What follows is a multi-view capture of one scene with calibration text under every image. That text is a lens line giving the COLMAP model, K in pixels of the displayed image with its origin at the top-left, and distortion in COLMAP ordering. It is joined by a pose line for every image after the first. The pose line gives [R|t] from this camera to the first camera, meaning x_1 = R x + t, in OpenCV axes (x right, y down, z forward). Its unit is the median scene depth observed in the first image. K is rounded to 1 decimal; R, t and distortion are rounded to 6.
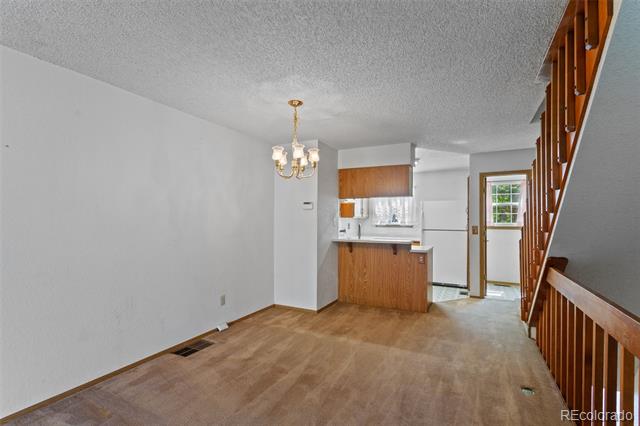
lens RADIAL K [[305.9, 0, 317.7], [0, 305.9, 218.0], [0, 0, 1]] dist [-0.003602, 0.005720]
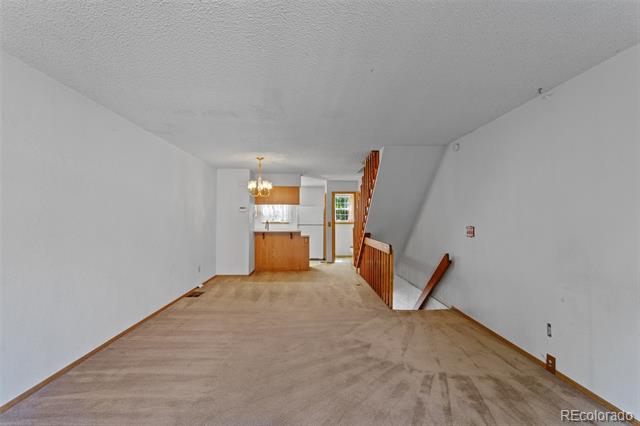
lens RADIAL K [[305.9, 0, 320.9], [0, 305.9, 213.8], [0, 0, 1]] dist [-0.003602, 0.005720]
pose [[0.869991, 0.008513, 0.492994, -0.426464], [-0.002263, 0.999909, -0.013273, 0.002476], [-0.493062, 0.010432, 0.869932, -0.539635]]
